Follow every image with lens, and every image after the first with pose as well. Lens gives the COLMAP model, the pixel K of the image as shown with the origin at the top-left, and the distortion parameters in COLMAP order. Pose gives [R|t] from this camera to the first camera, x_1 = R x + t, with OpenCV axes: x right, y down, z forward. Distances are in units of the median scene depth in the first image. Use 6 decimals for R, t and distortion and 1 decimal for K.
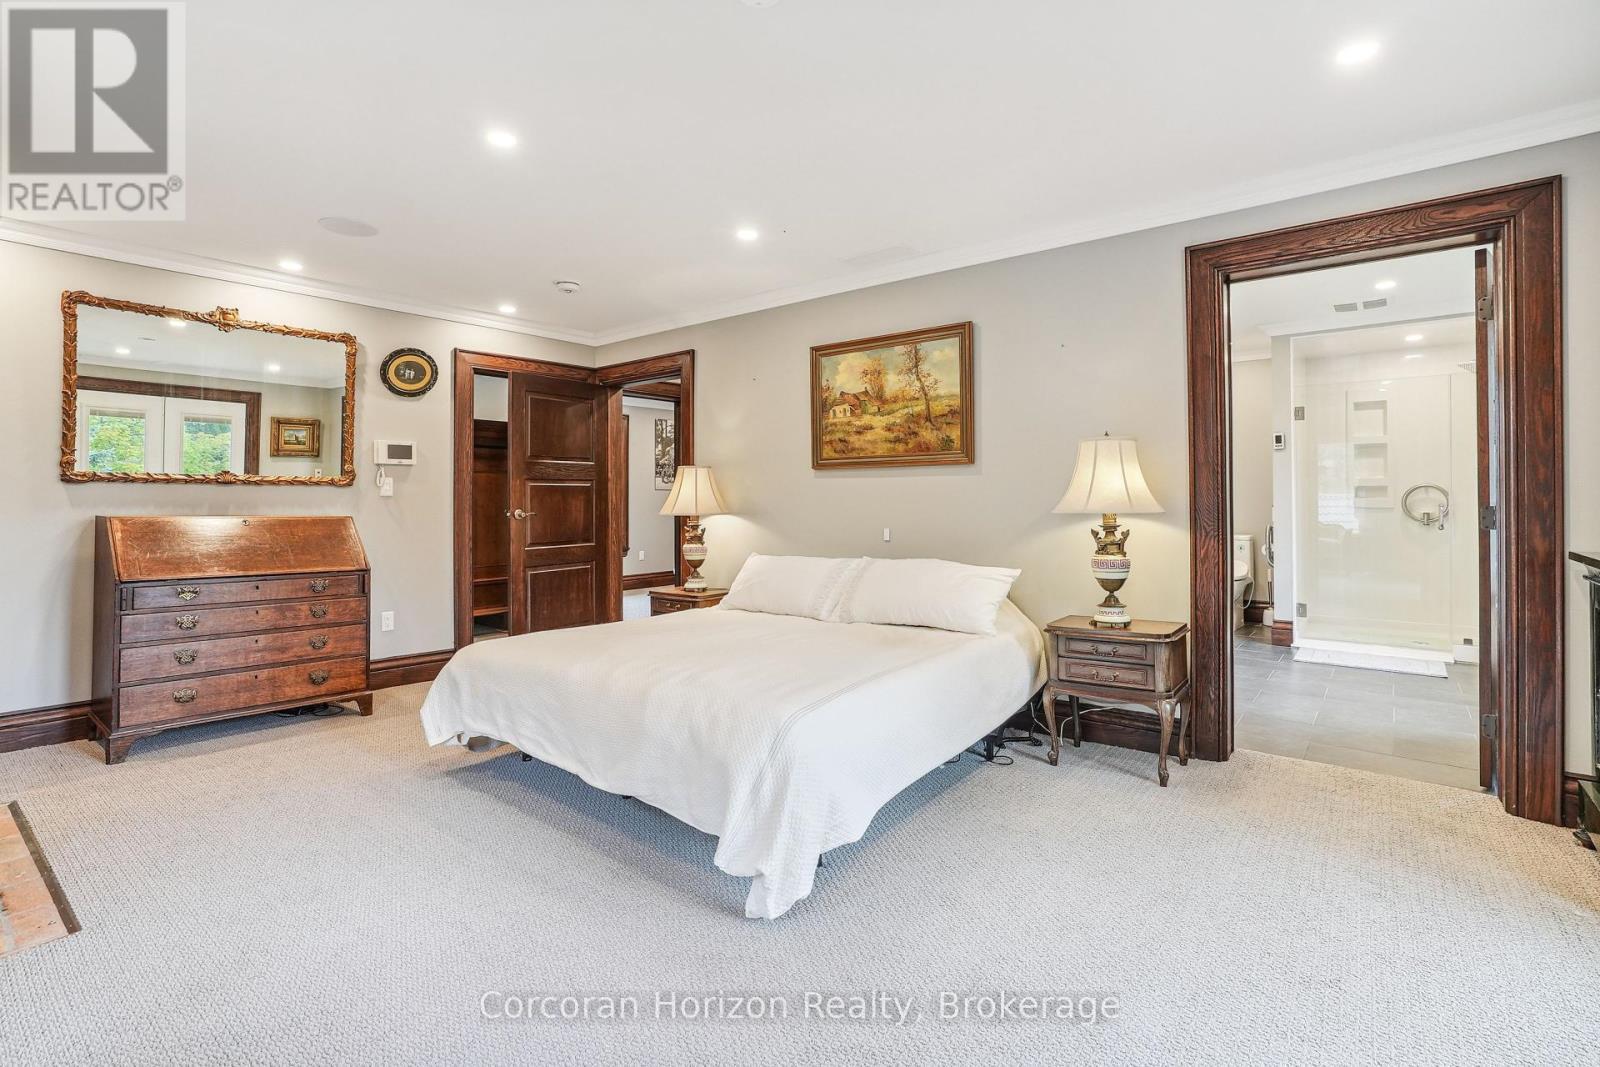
lens RADIAL K [[731.7, 0, 797.0], [0, 731.7, 499.2], [0, 0, 1]] dist [-0.024590, 0.004757]
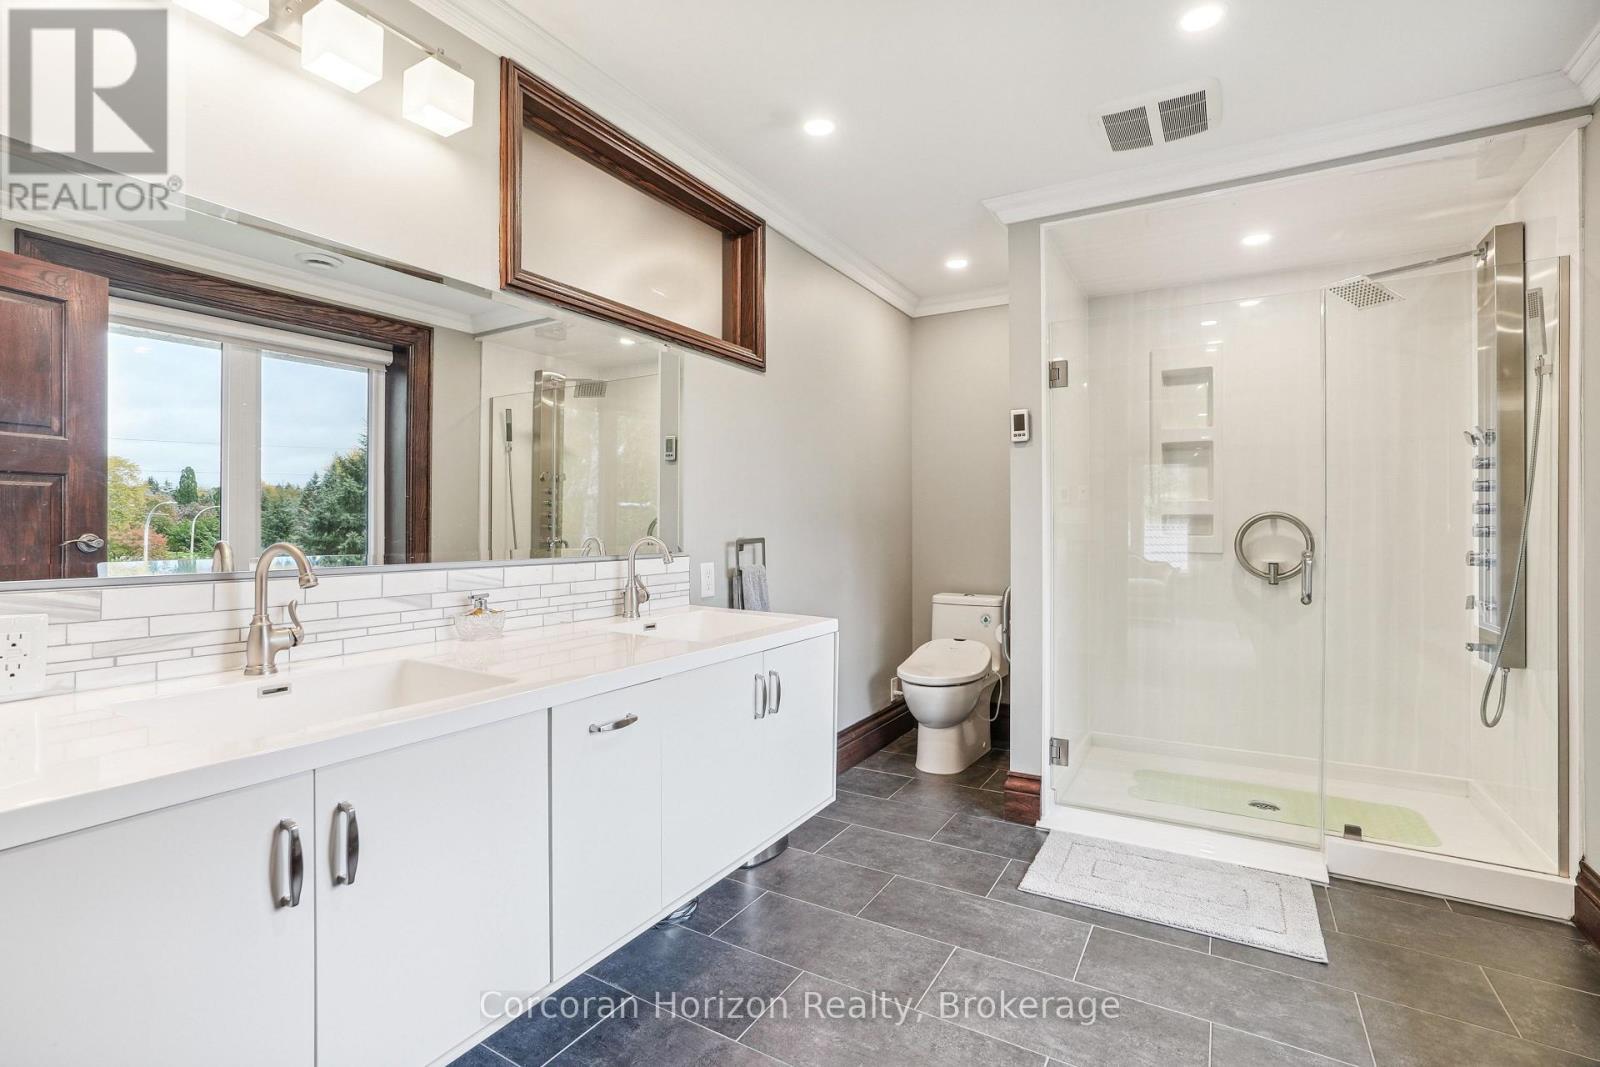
lens RADIAL K [[731.7, 0, 796.8], [0, 731.7, 534.4], [0, 0, 1]] dist [-0.024590, 0.004757]
pose [[0.987921, 0.004253, 0.154898, 0.411737], [-0.005597, 0.999950, 0.008243, -0.006479], [-0.154855, -0.009010, 0.987896, 0.491764]]
